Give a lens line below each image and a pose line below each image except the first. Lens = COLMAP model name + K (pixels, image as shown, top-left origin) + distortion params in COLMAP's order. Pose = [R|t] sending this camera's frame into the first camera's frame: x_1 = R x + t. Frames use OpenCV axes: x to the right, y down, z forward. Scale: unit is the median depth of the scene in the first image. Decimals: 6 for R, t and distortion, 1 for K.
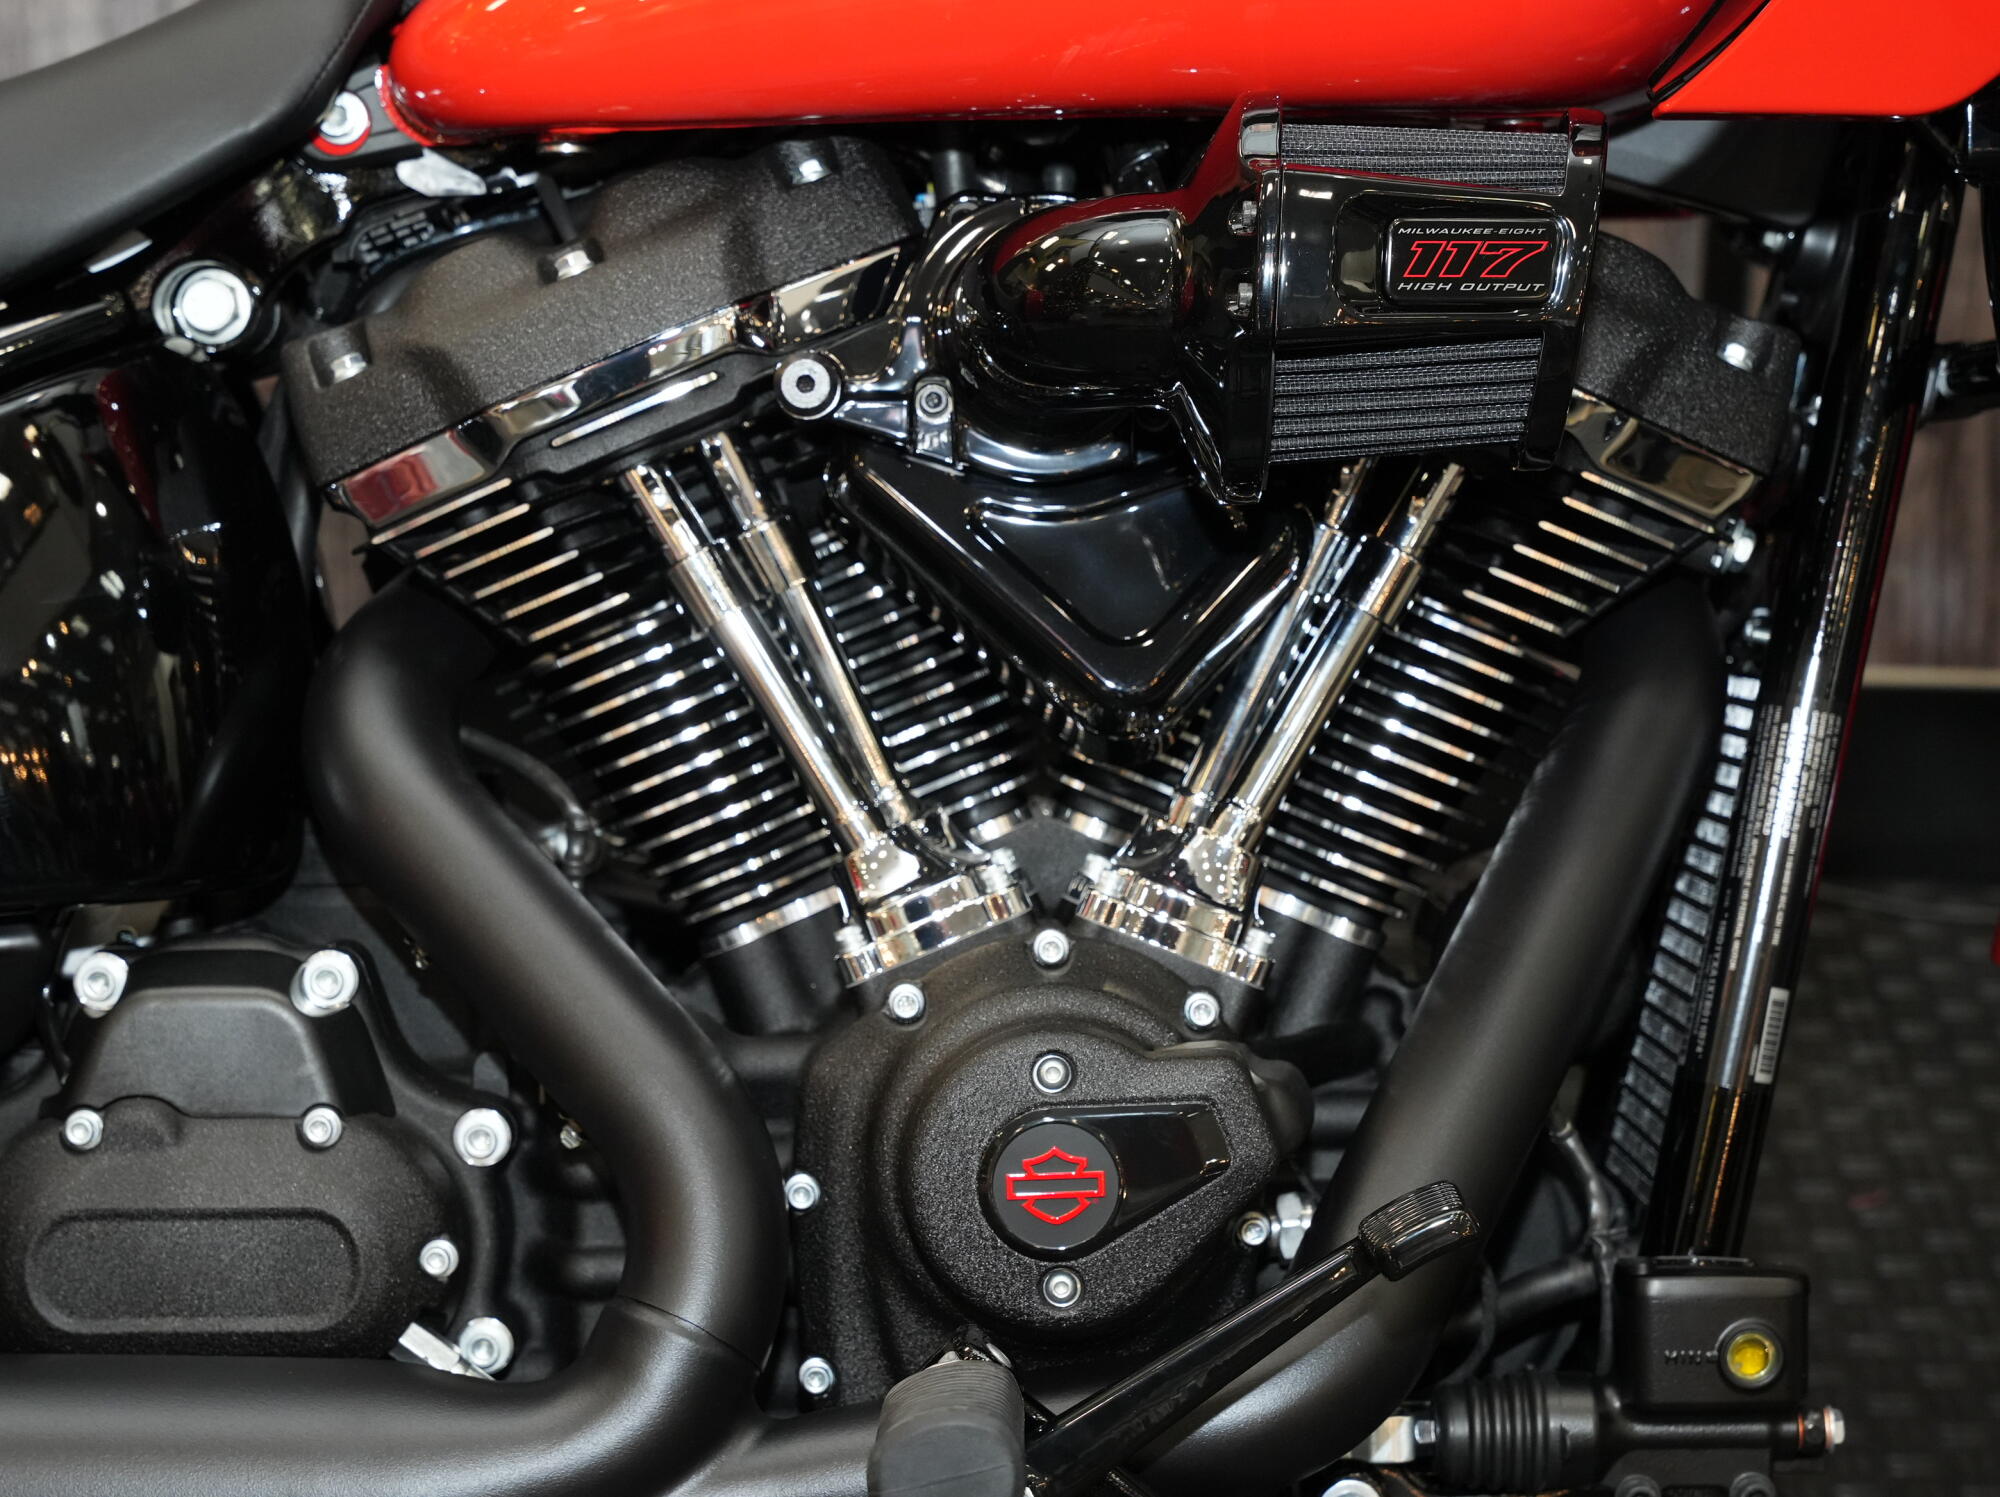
lens RADIAL K [[4358.2, 0, 996.9], [0, 4358.2, 754.5], [0, 0, 1]] dist [0.037856, 0.000000]
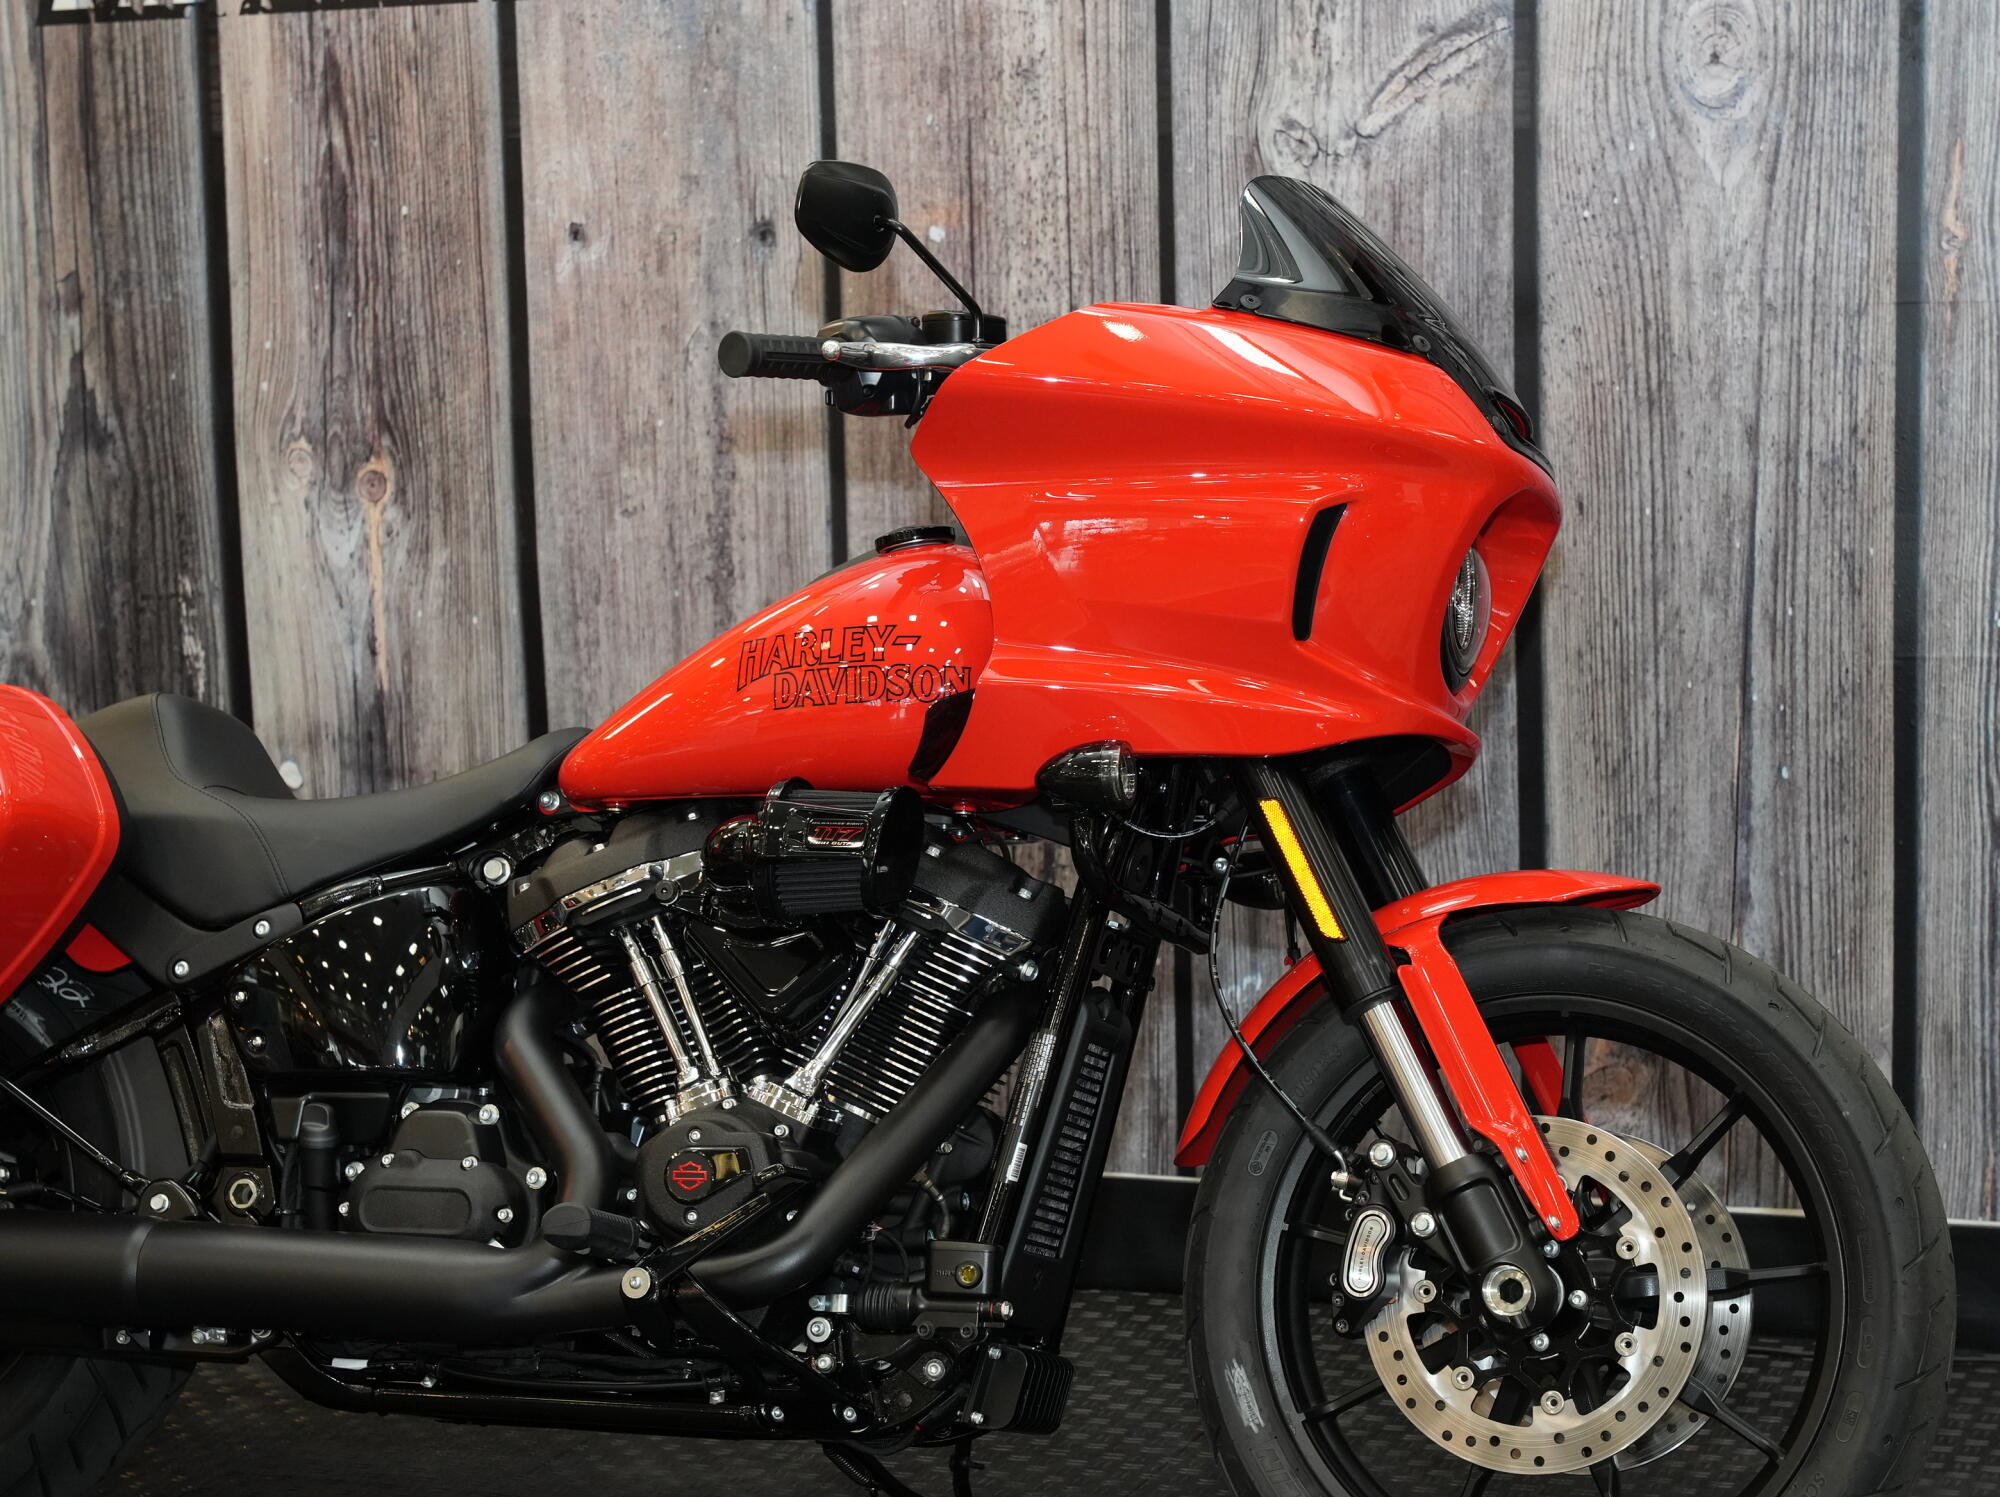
lens RADIAL K [[4358.2, 0, 999.2], [0, 4358.2, 750.3], [0, 0, 1]] dist [0.037856, 0.000000]
pose [[0.940595, 0.005423, -0.339487, 1.034180], [-0.084860, 0.971895, -0.219590, 0.392313], [0.328755, 0.235354, 0.914619, -1.361815]]
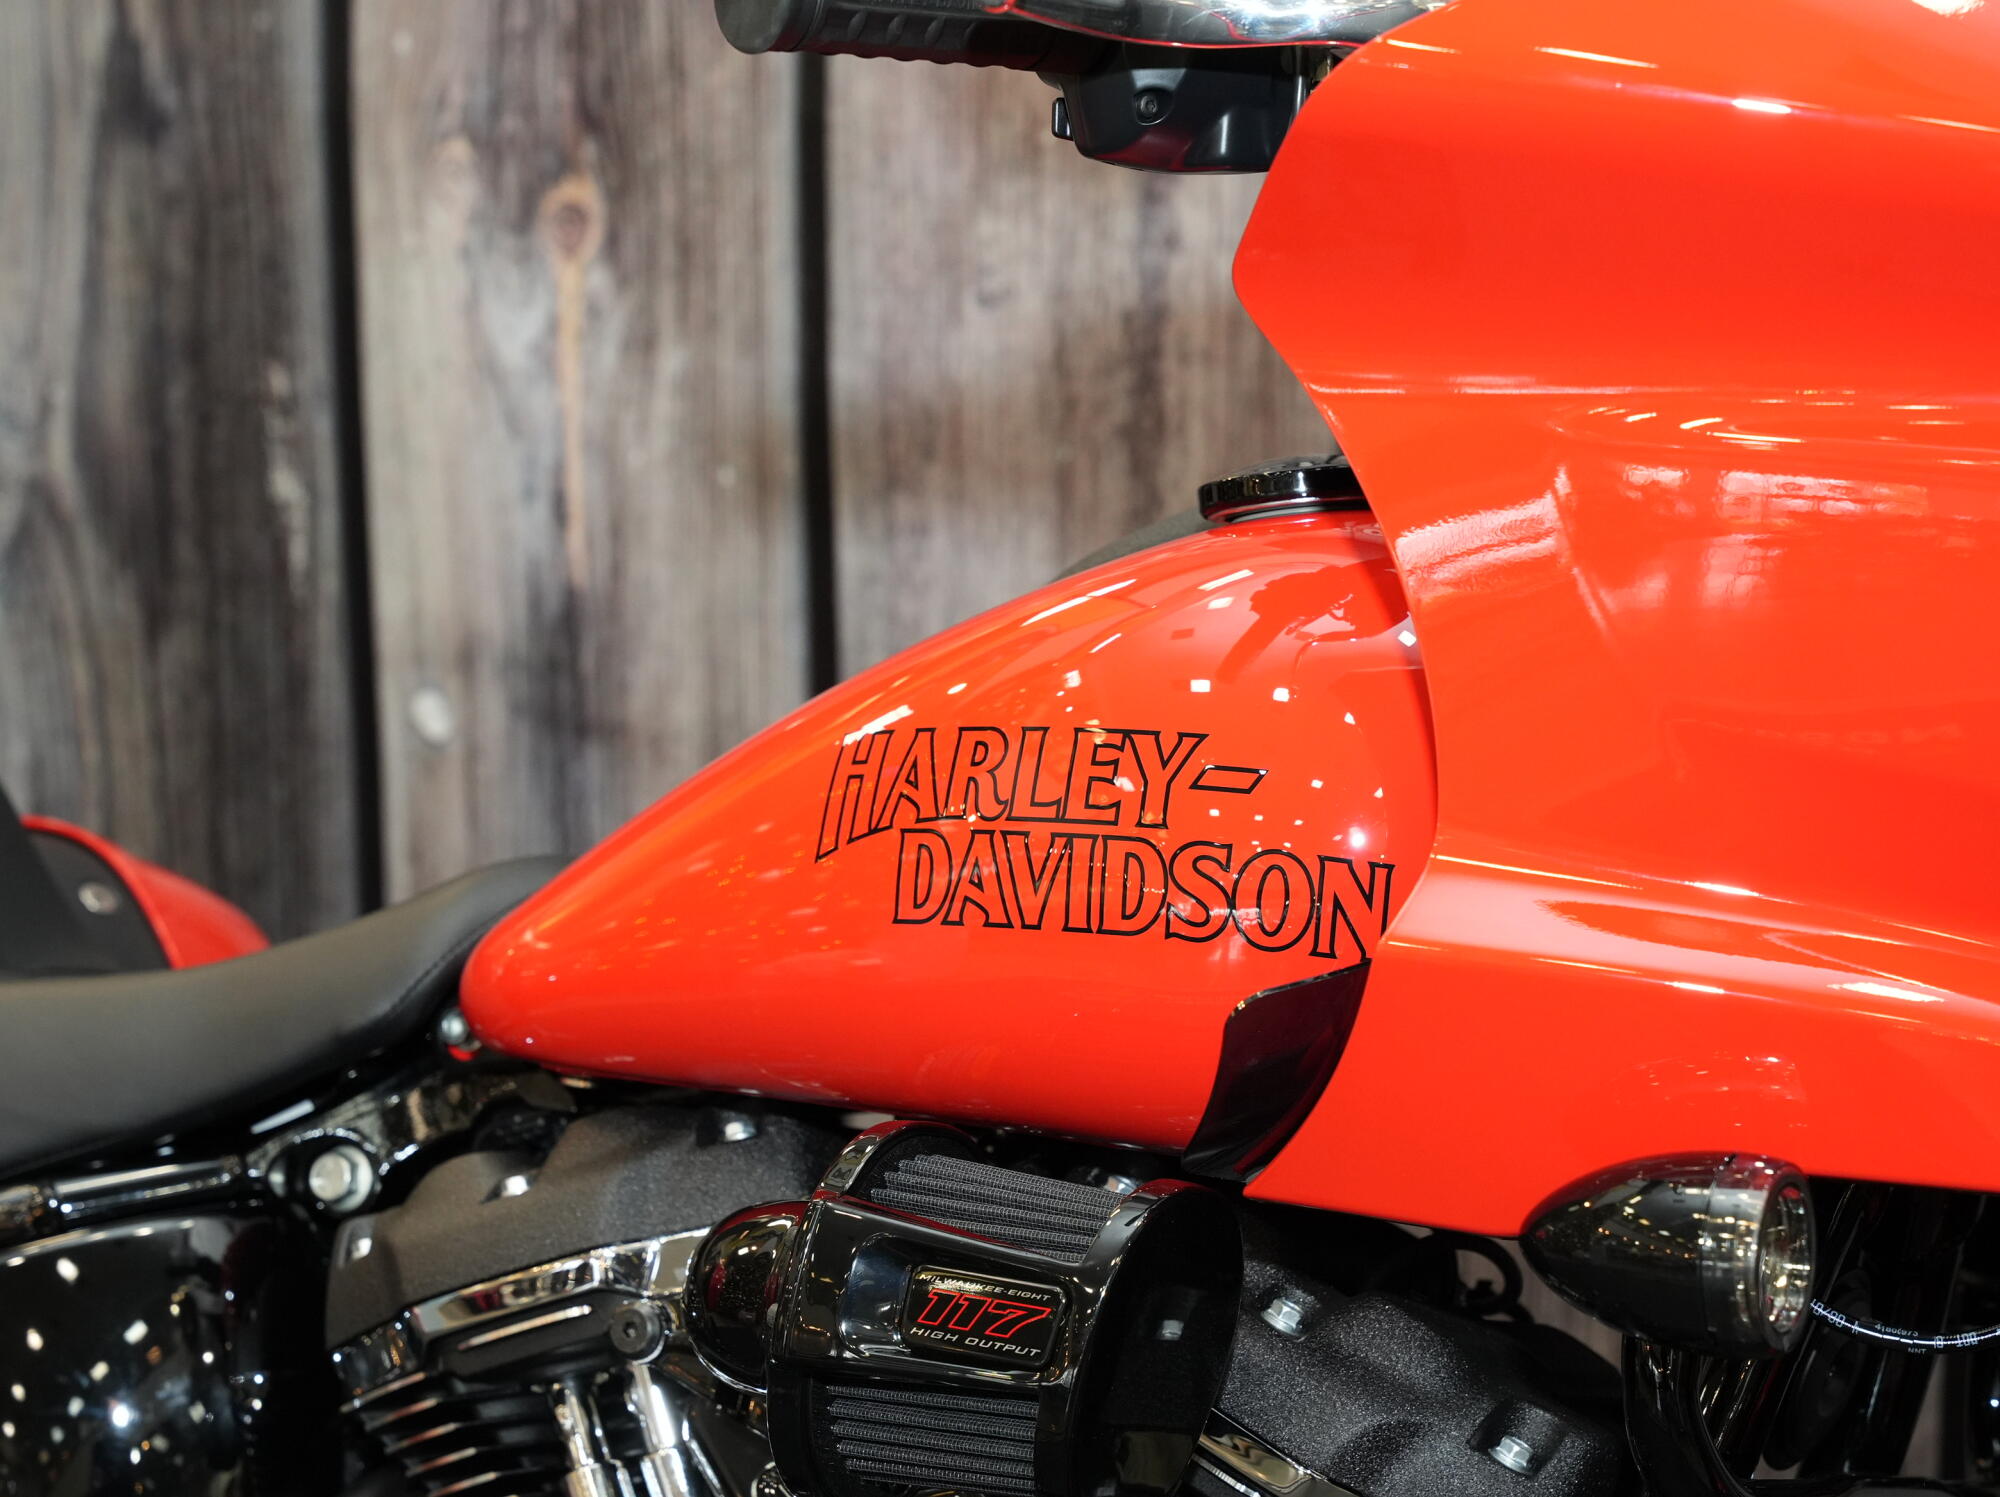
lens RADIAL K [[4358.2, 0, 1003.6], [0, 4358.2, 754.8], [0, 0, 1]] dist [0.037856, 0.000000]
pose [[0.858674, 0.090012, -0.504556, 0.555659], [-0.174728, 0.976893, -0.123083, -0.105780], [0.481819, 0.193849, 0.854560, 0.099487]]
